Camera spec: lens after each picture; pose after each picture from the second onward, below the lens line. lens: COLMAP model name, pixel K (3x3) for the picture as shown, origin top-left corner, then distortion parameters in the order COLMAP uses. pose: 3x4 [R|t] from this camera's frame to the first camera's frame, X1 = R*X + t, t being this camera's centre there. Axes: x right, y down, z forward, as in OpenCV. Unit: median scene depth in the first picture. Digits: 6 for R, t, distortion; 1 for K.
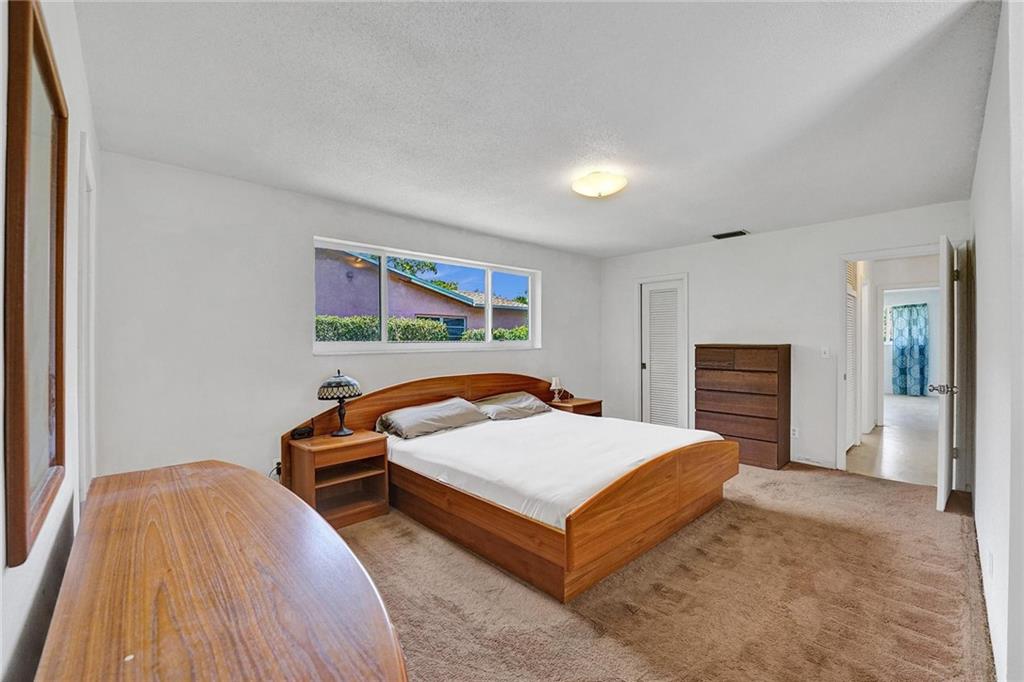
lens RADIAL K [[424.5, 0, 518.7], [0, 424.5, 344.6], [0, 0, 1]] dist [-0.023138, 0.001844]
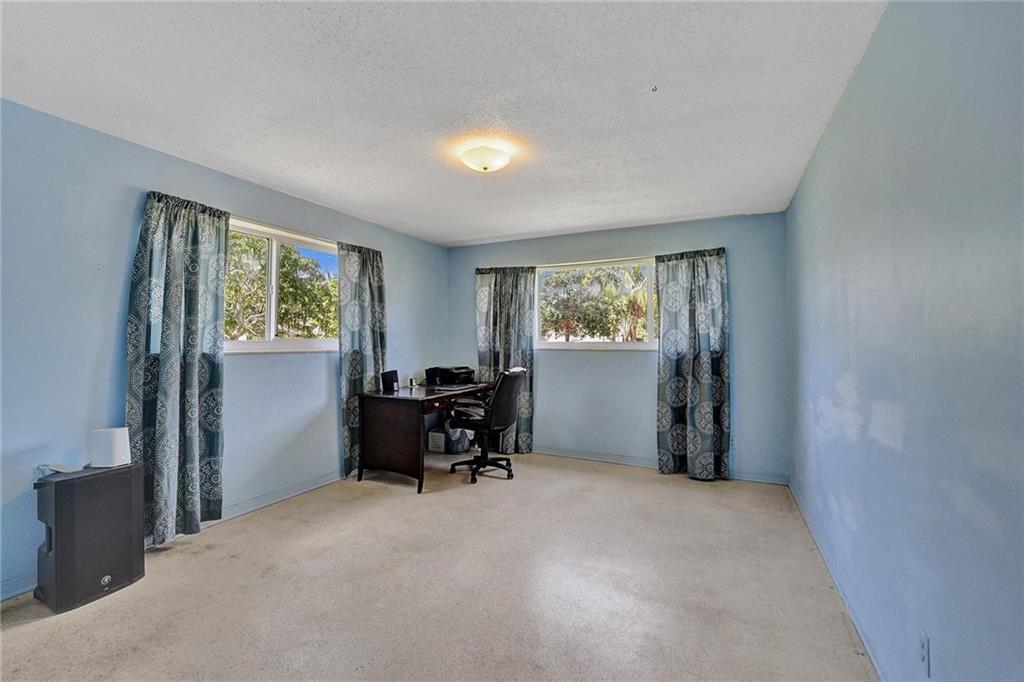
lens RADIAL K [[424.5, 0, 510.8], [0, 424.5, 333.9], [0, 0, 1]] dist [-0.023138, 0.001844]
pose [[0.942539, 0.006399, 0.334036, 0.638610], [0.000806, 0.999770, -0.021426, -0.006197], [-0.334096, 0.020464, 0.942317, 0.674465]]
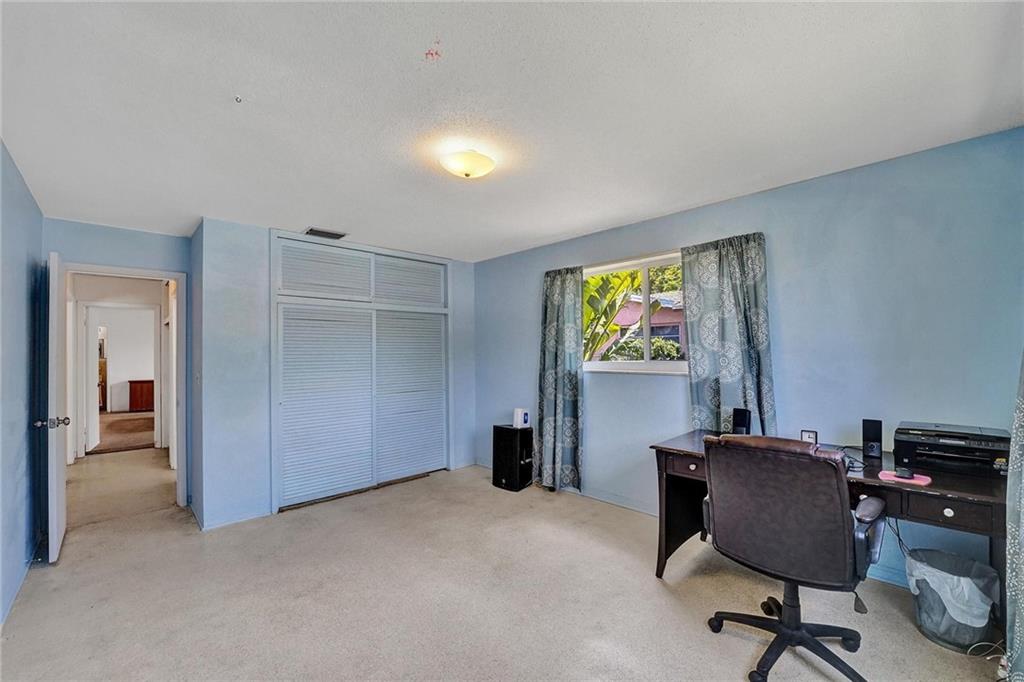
lens RADIAL K [[424.5, 0, 509.0], [0, 424.5, 341.8], [0, 0, 1]] dist [-0.023138, 0.001844]
pose [[-0.003732, -0.022399, -0.999742, 5.763597], [0.008374, 0.999713, -0.022430, -0.206974], [0.999958, -0.008455, -0.003543, 5.252781]]
